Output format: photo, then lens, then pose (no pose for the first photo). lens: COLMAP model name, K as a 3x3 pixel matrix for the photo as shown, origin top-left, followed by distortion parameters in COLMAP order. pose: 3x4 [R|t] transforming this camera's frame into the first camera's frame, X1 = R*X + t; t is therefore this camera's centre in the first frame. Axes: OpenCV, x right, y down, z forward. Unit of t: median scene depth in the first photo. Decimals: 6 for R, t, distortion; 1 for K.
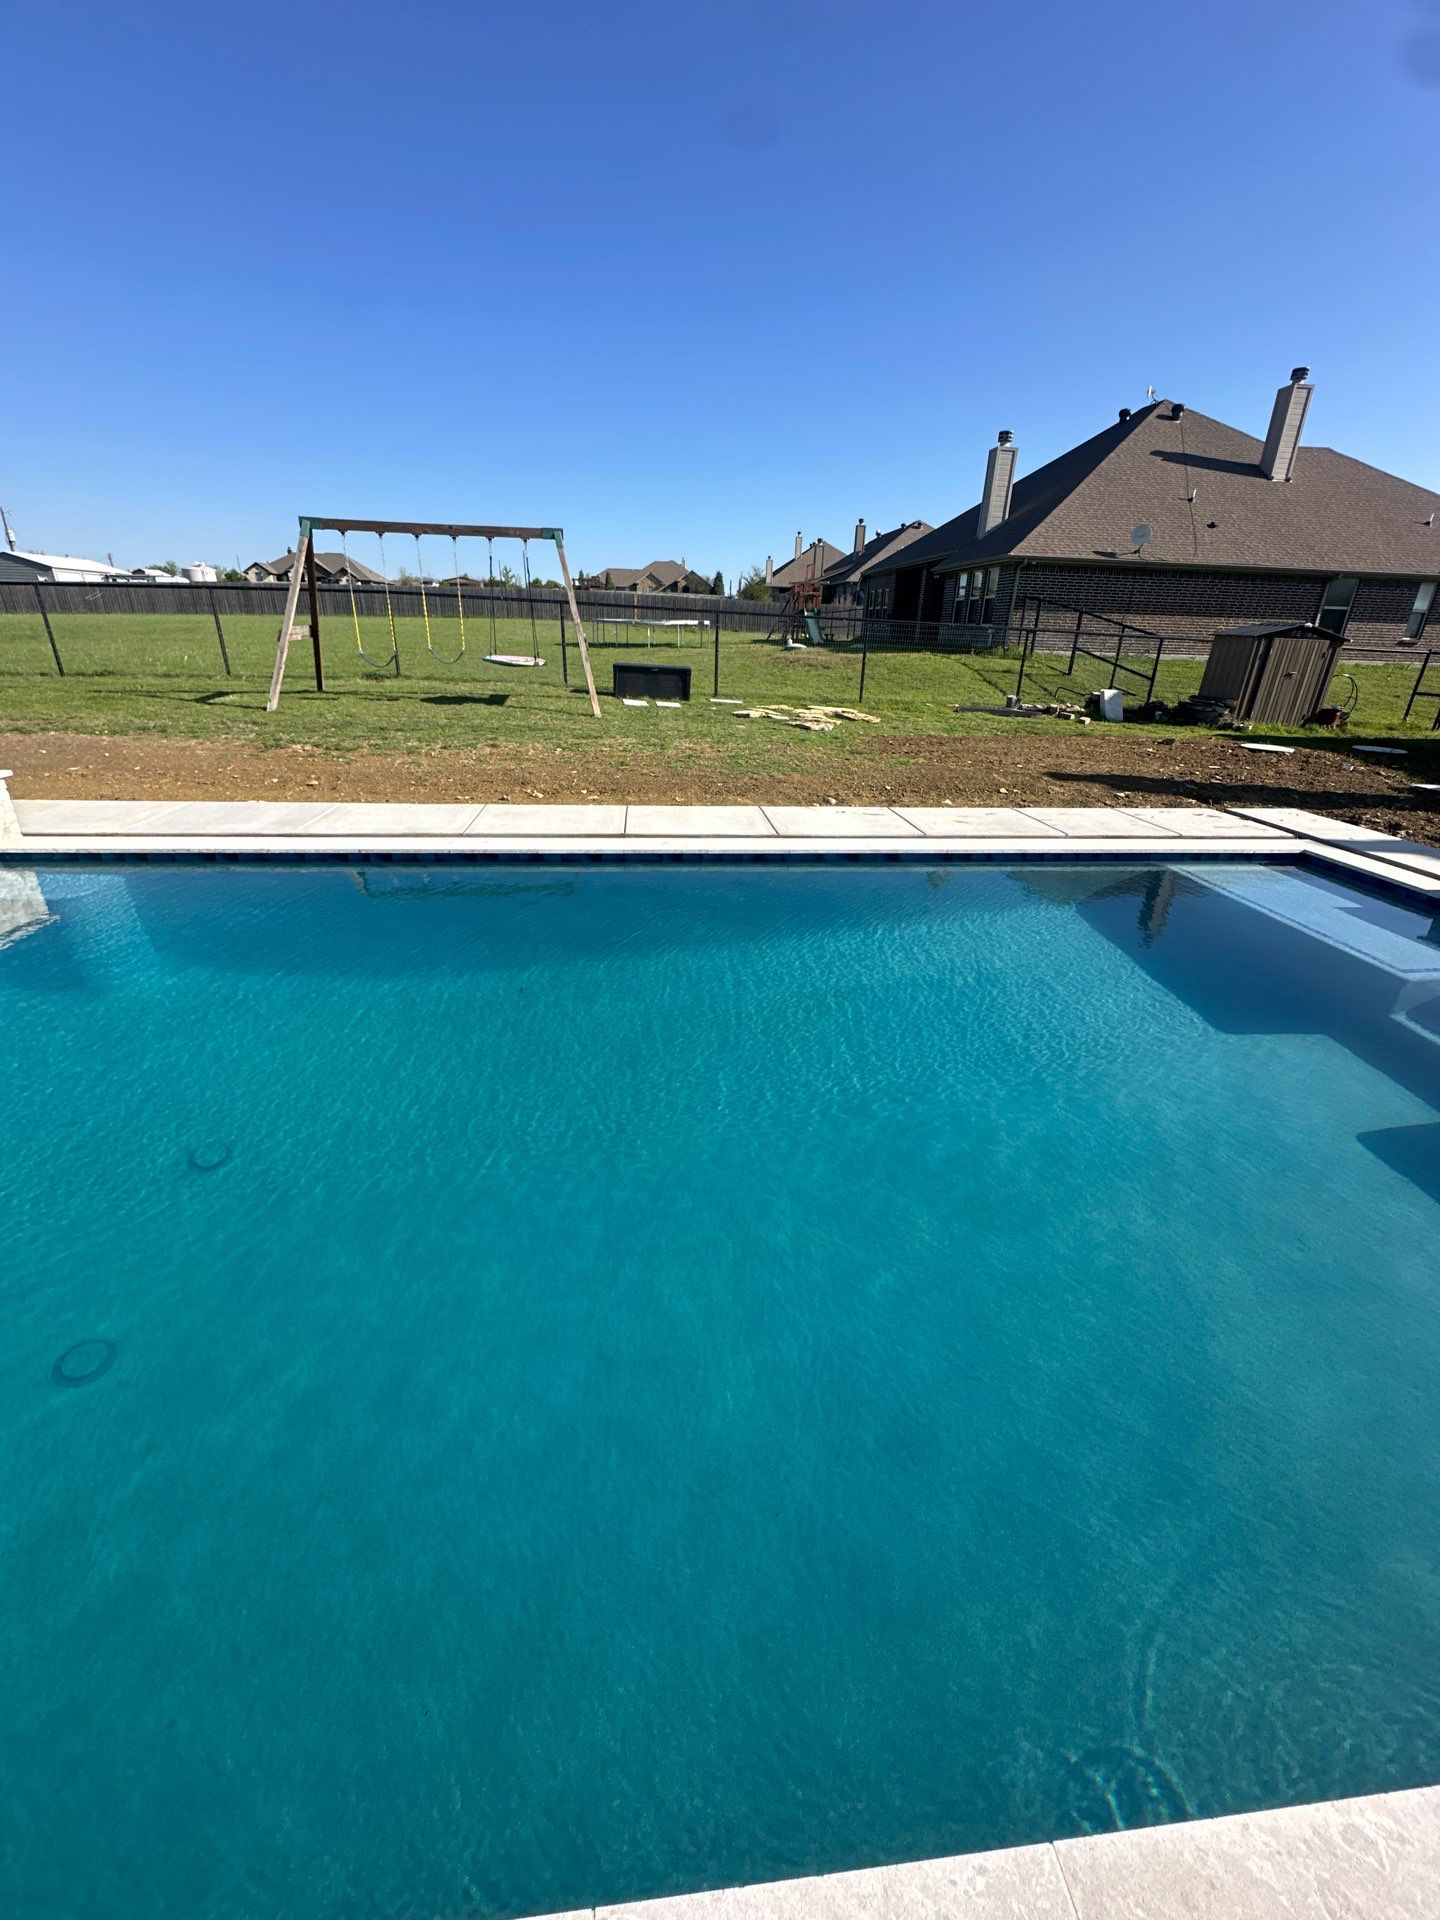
lens RADIAL K [[766.0, 0, 722.0], [0, 766.0, 963.7], [0, 0, 1]] dist [-0.001450, 0.000577]
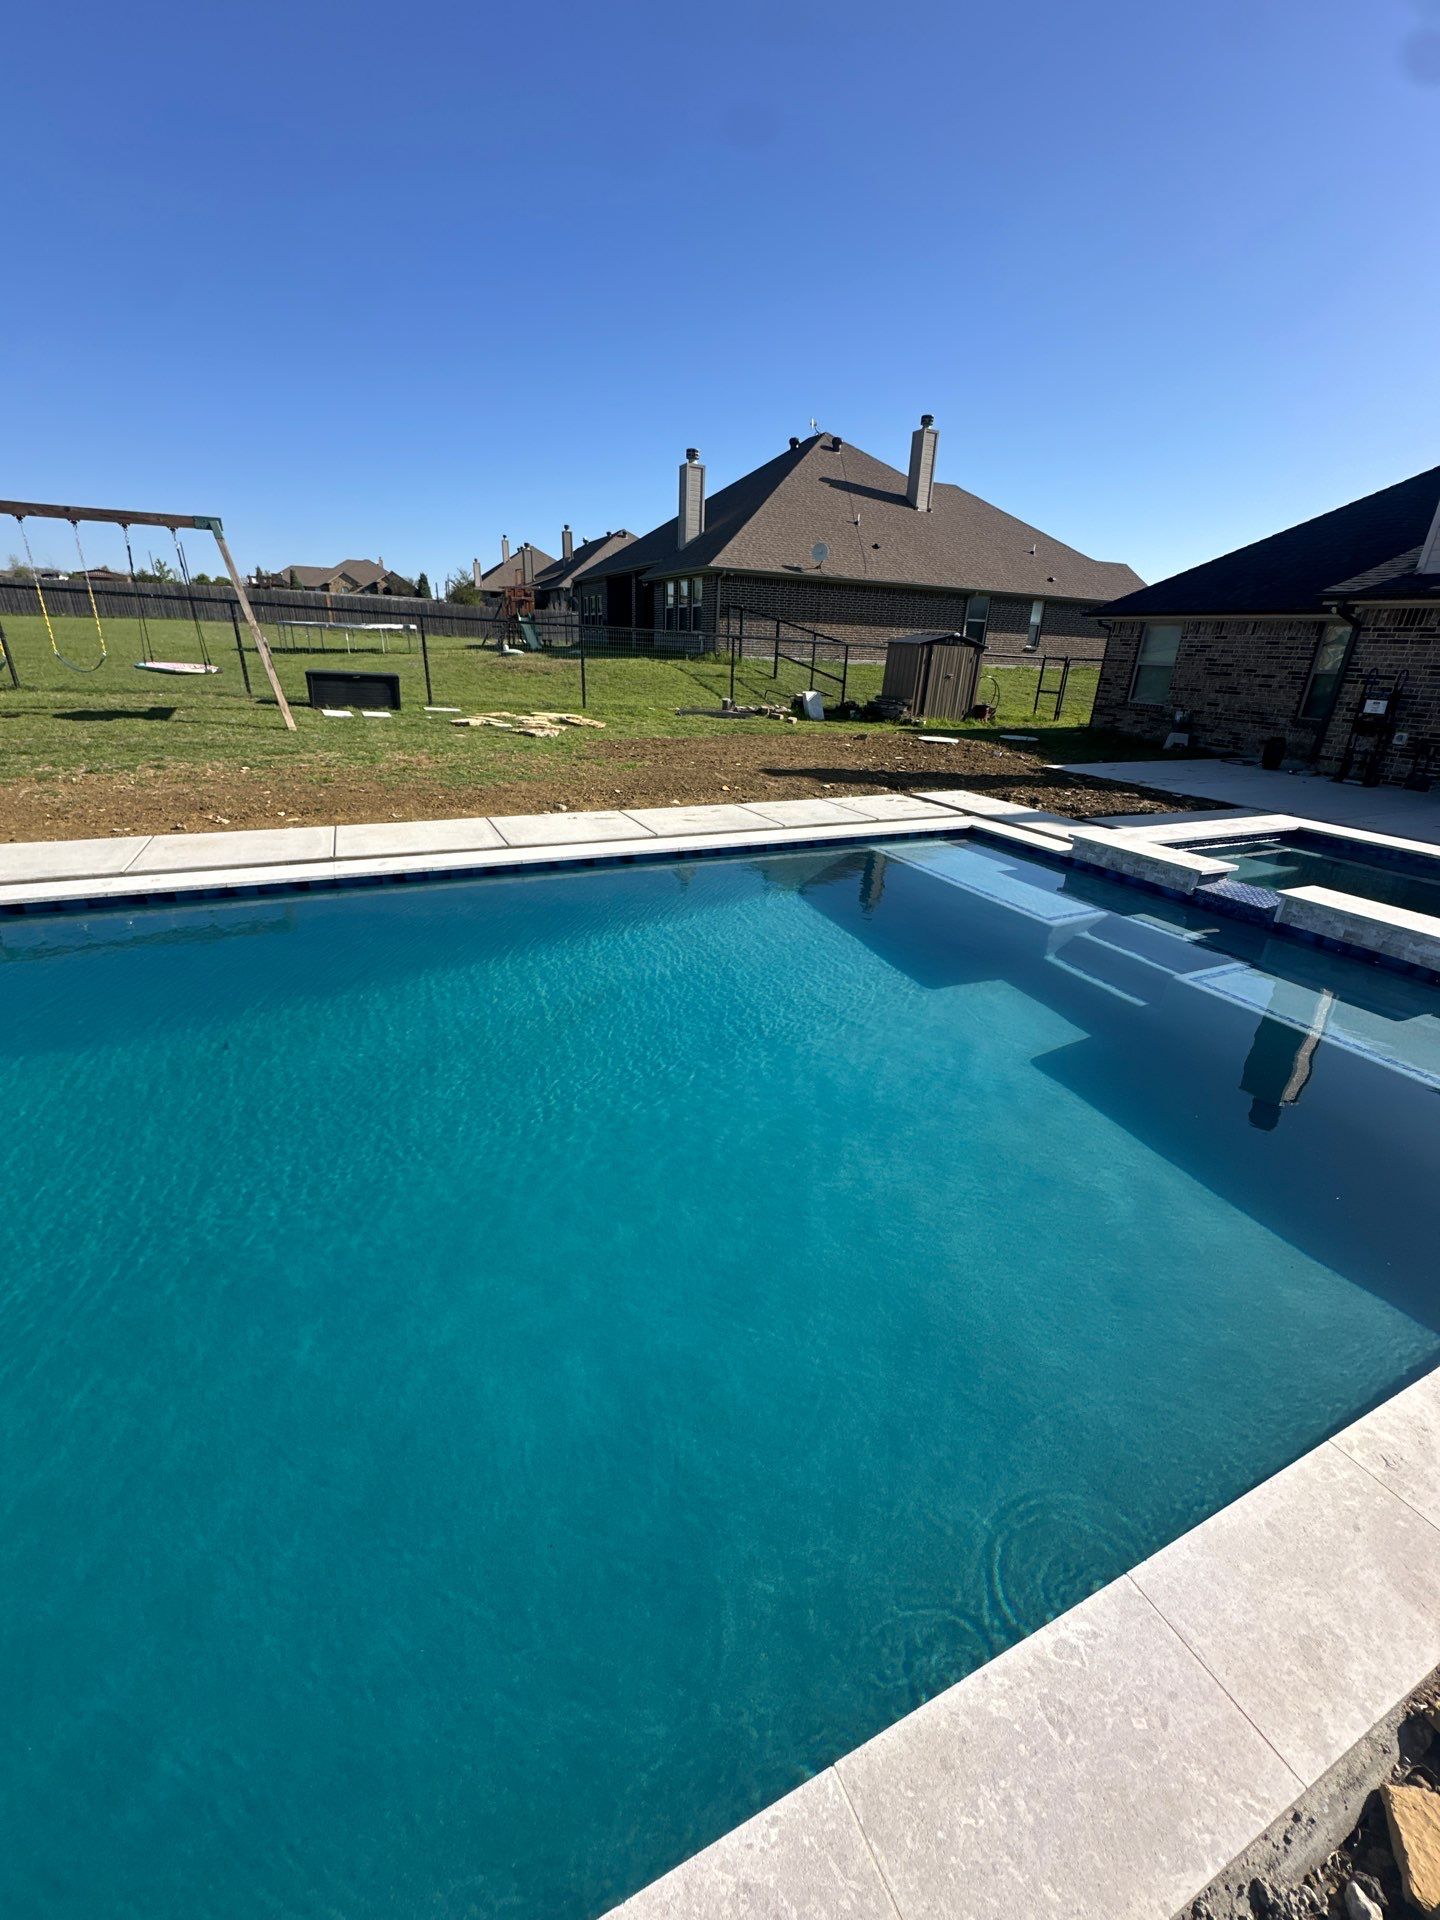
lens RADIAL K [[766.0, 0, 722.0], [0, 766.0, 963.7], [0, 0, 1]] dist [-0.001450, 0.000577]
pose [[0.945636, -0.121224, 0.301792, 0.009020], [0.123246, 0.992299, 0.012407, 0.000498], [-0.300971, 0.025463, 0.953293, -0.000067]]
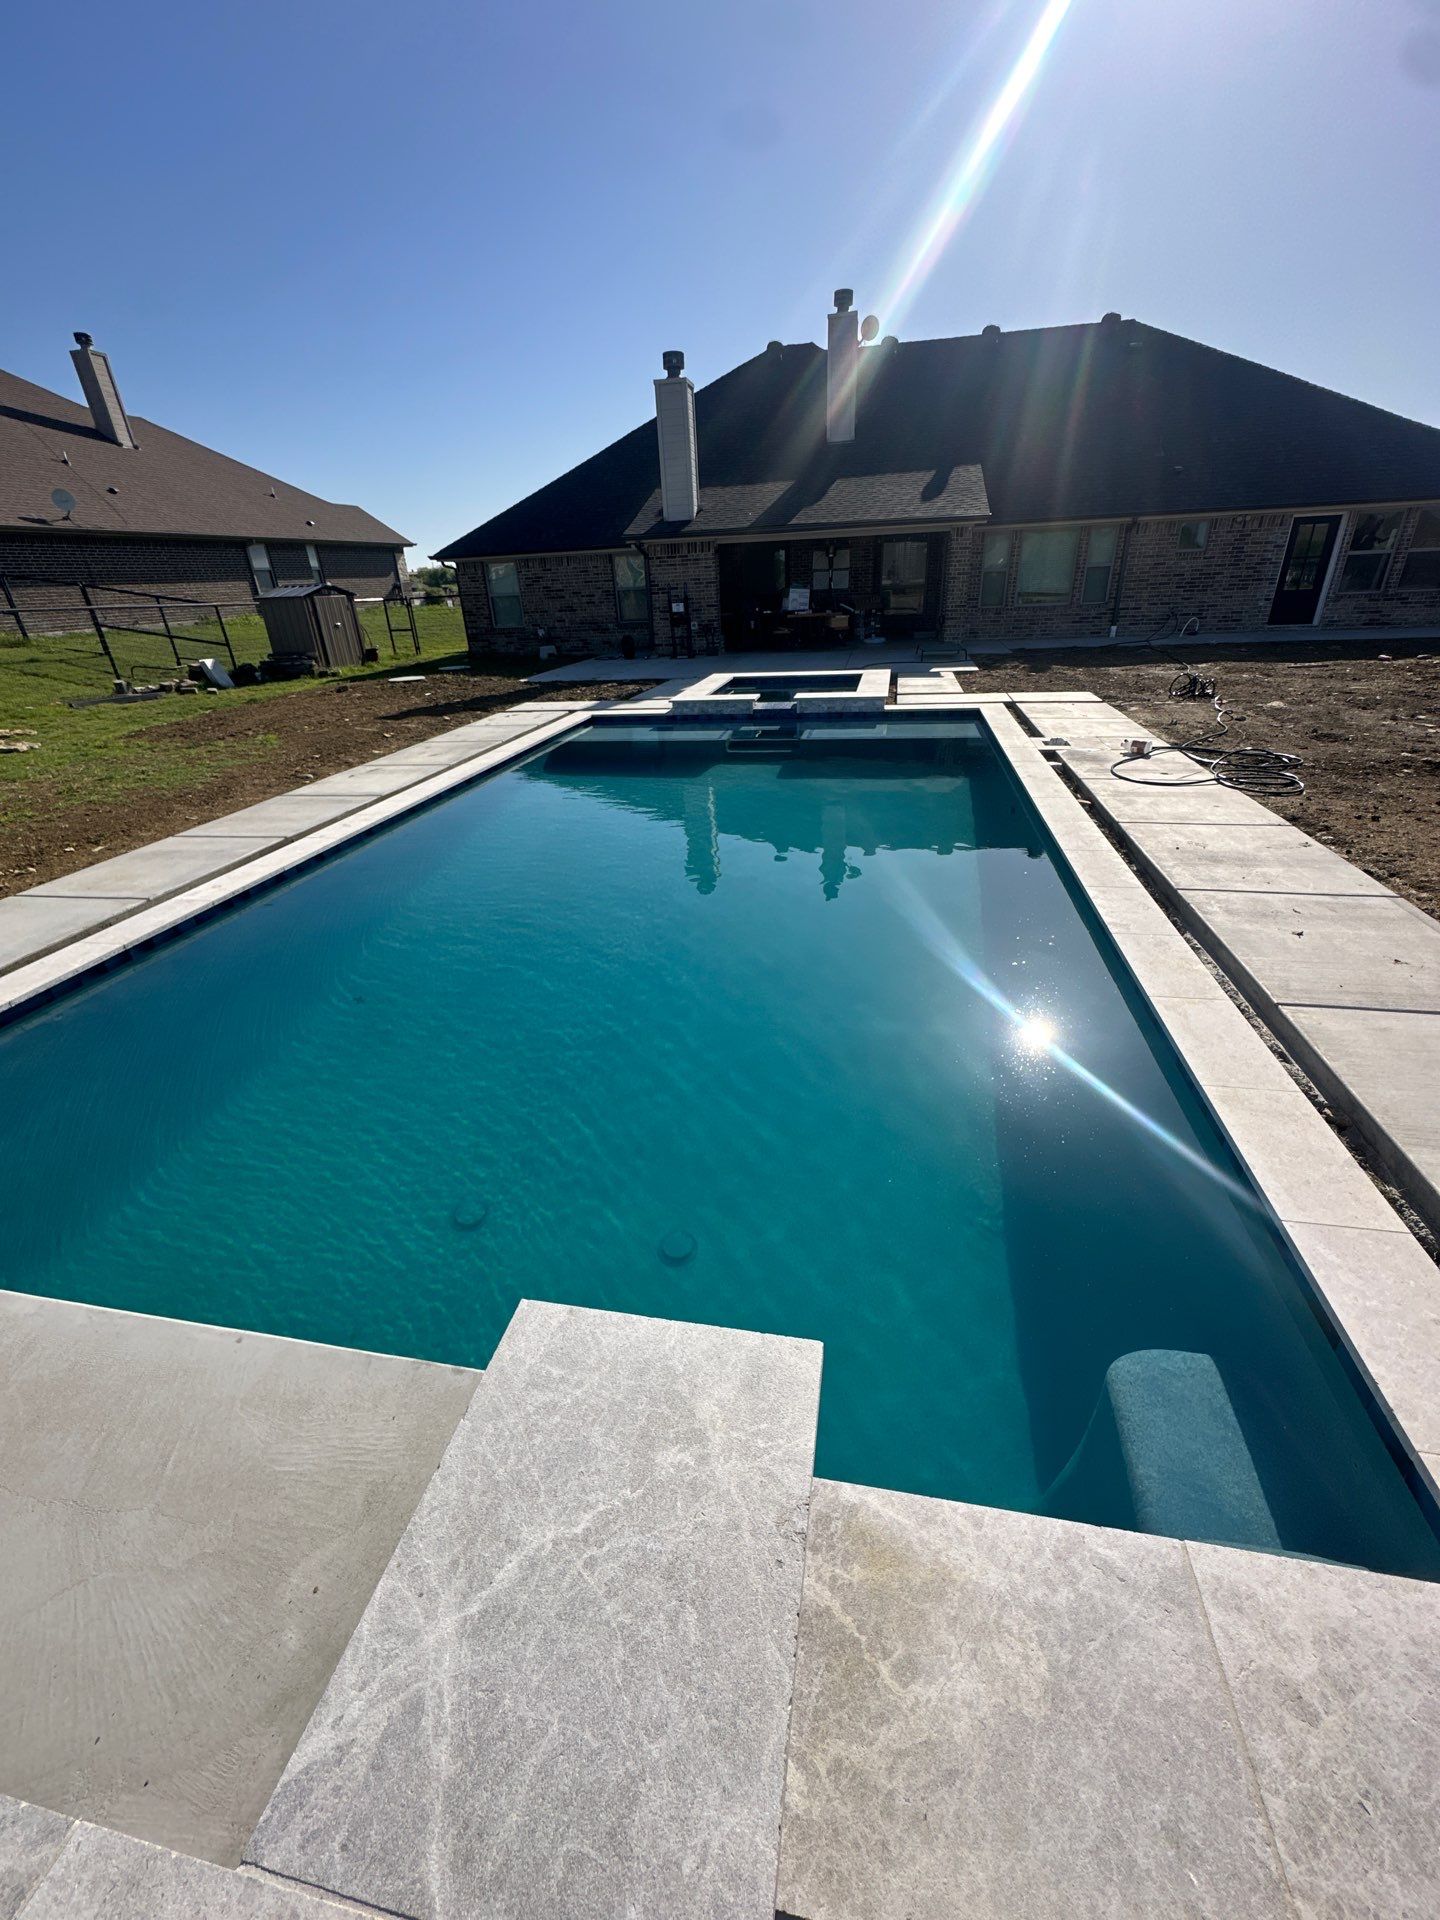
lens RADIAL K [[766.0, 0, 722.0], [0, 766.0, 963.7], [0, 0, 1]] dist [-0.001450, 0.000577]
pose [[0.300313, -0.471253, 0.829296, -0.385740], [0.436010, 0.841101, 0.320069, -0.048480], [-0.848356, 0.265460, 0.458065, 0.060191]]
